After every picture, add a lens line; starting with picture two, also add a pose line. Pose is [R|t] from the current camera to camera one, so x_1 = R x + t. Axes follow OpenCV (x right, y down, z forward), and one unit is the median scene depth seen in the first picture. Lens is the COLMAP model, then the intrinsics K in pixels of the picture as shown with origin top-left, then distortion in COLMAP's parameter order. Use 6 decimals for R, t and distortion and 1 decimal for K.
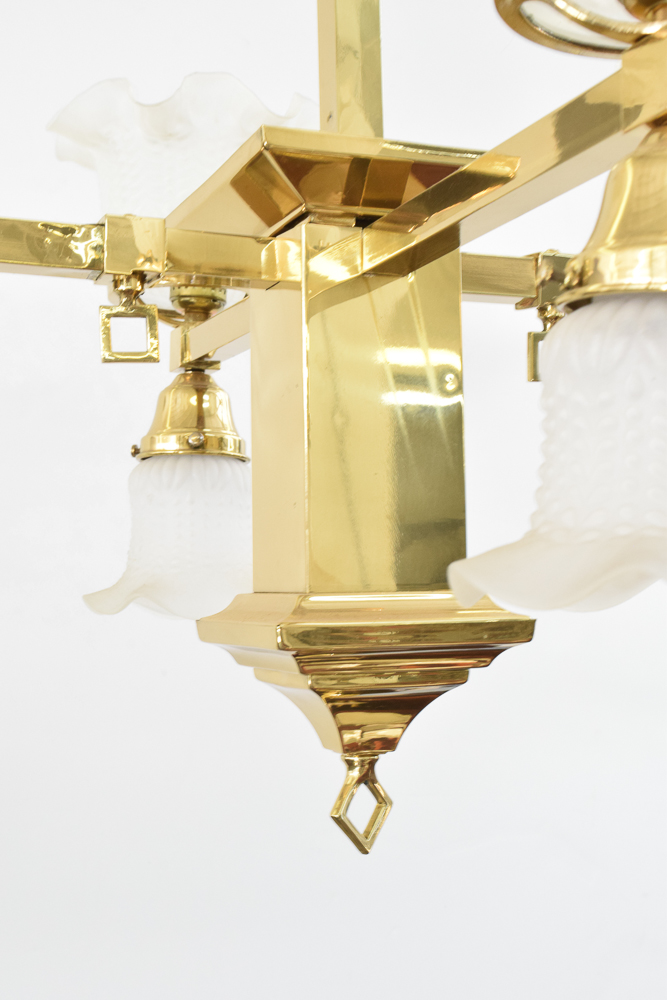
lens RADIAL K [[1543.0, 0, 333.5], [0, 1543.0, 500.0], [0, 0, 1]] dist [-0.008600, 0.033301]
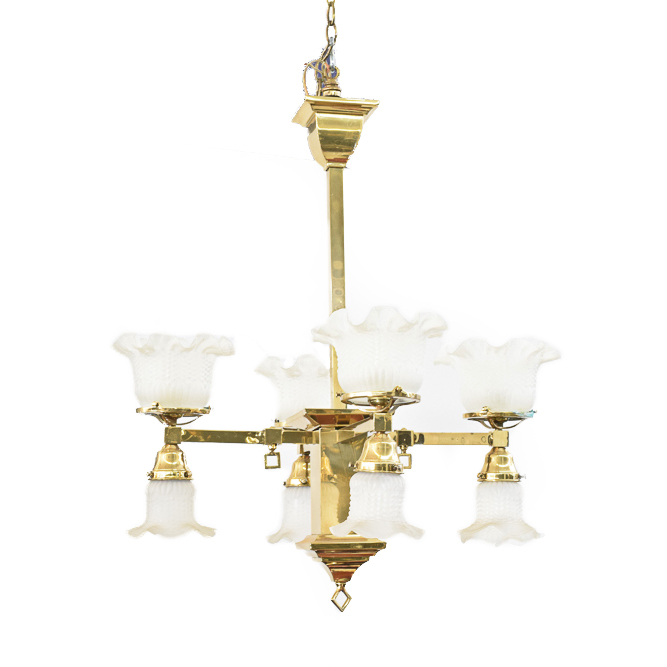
lens RADIAL K [[1474.4, 0, 333.5], [0, 1474.4, 333.5], [0, 0, 1]] dist [-0.038214, -0.038581]
pose [[0.988980, -0.020173, -0.146666, 0.497471], [0.008107, 0.996566, -0.082407, -0.116435], [0.147825, 0.080310, 0.985748, -2.282101]]
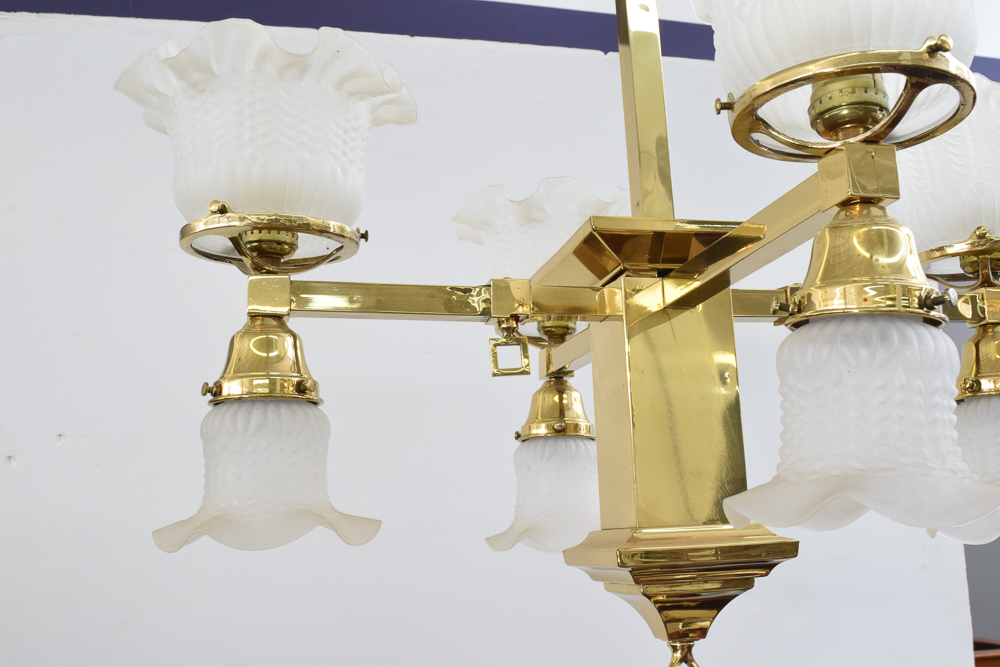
lens RADIAL K [[1157.8, 0, 500.0], [0, 1157.8, 333.5], [0, 0, 1]] dist [-0.035703, 0.005415]
pose [[0.988625, -0.053001, -0.140755, 0.017528], [0.035827, 0.991900, -0.121860, 0.006730], [0.146073, 0.115431, 0.982516, -0.106036]]
